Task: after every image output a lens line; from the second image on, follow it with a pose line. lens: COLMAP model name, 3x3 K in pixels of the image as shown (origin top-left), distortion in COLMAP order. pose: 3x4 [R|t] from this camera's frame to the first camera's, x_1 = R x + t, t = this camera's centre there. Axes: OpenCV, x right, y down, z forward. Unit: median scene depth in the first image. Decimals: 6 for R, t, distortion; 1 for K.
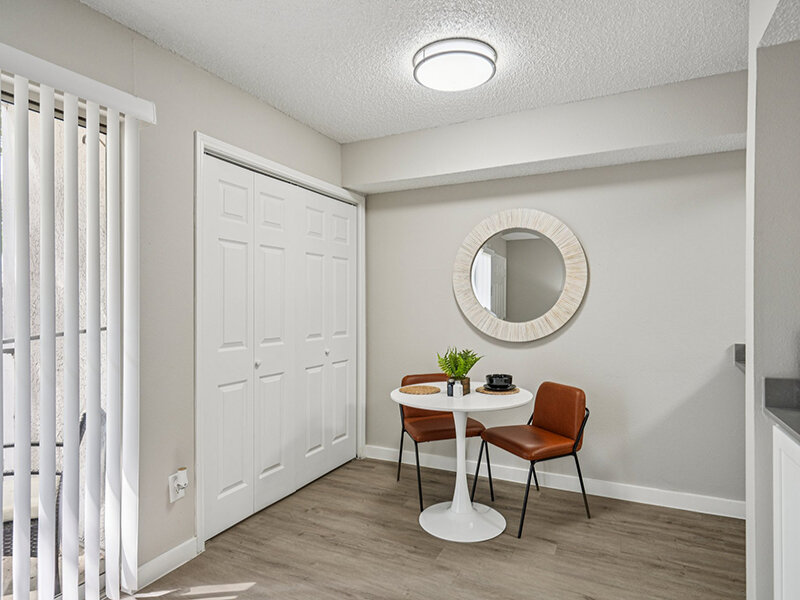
lens RADIAL K [[469.1, 0, 401.4], [0, 469.1, 302.2], [0, 0, 1]] dist [0.005373, 0.000121]
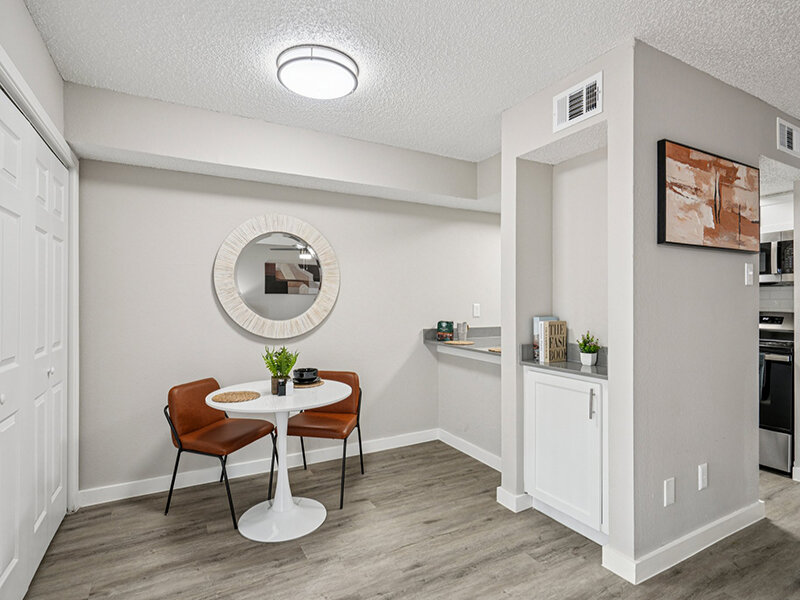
lens RADIAL K [[418.0, 0, 401.0], [0, 418.0, 299.7], [0, 0, 1]] dist [0.000129, 0.000385]
pose [[0.577380, 0.007877, 0.816437, -0.447911], [-0.003058, 0.999967, -0.007485, 0.002596], [-0.816470, 0.001824, 0.577385, 0.266998]]
